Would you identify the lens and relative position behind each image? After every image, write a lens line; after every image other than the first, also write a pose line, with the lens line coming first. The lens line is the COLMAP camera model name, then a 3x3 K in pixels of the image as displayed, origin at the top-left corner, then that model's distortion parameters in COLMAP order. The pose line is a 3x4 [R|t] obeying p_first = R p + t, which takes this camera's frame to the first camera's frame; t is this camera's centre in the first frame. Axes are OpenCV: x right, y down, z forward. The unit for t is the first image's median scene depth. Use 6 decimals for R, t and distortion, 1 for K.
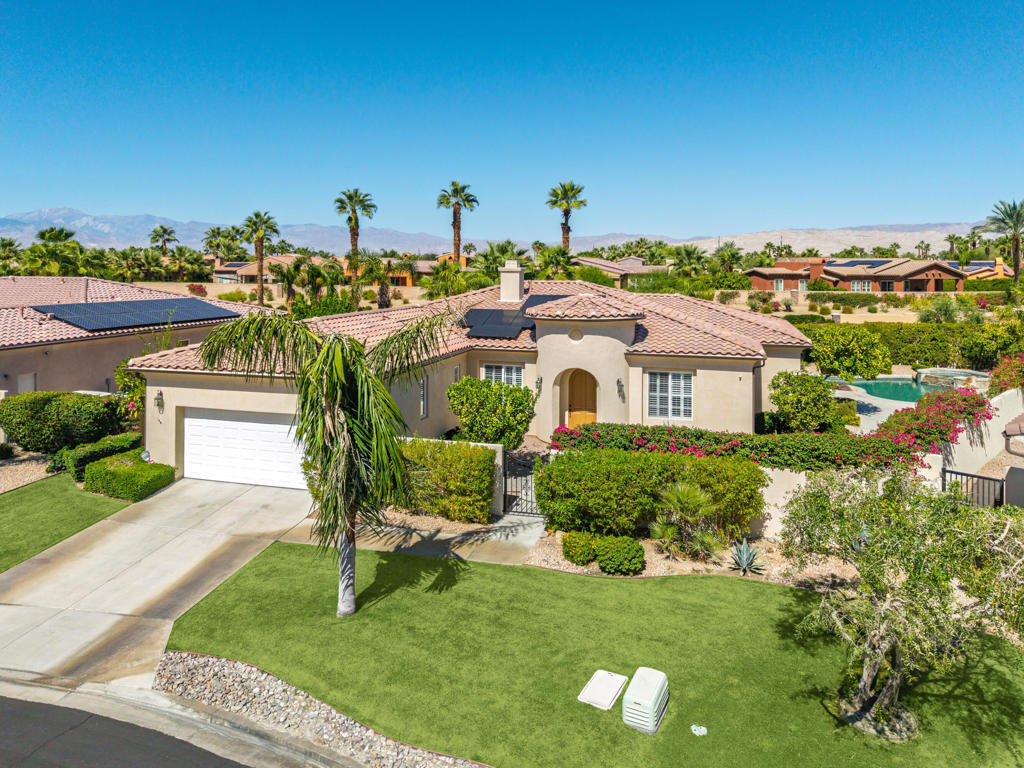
lens RADIAL K [[718.0, 0, 511.9], [0, 718.0, 302.6], [0, 0, 1]] dist [0.004274, -0.000851]
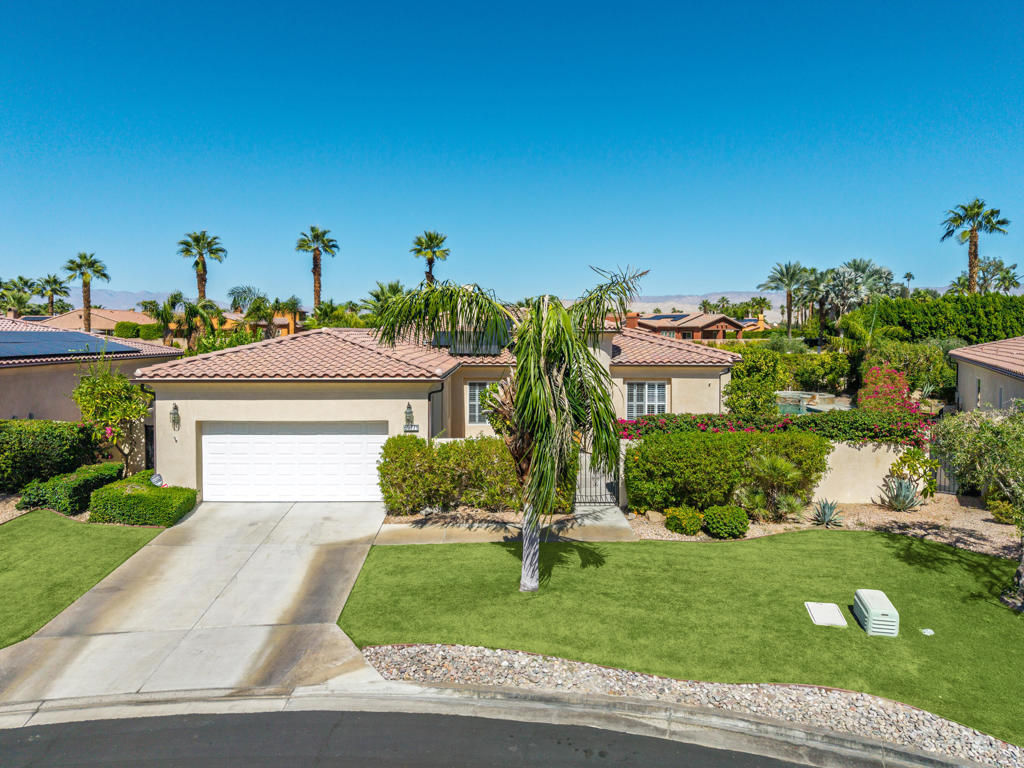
lens RADIAL K [[690.3, 0, 512.0], [0, 690.3, 384.0], [0, 0, 1]] dist [0.007355, -0.004269]
pose [[0.960268, -0.027033, 0.277766, -0.356141], [0.019314, 0.999349, 0.030488, 0.086929], [-0.278409, -0.023912, 0.960165, 0.080164]]
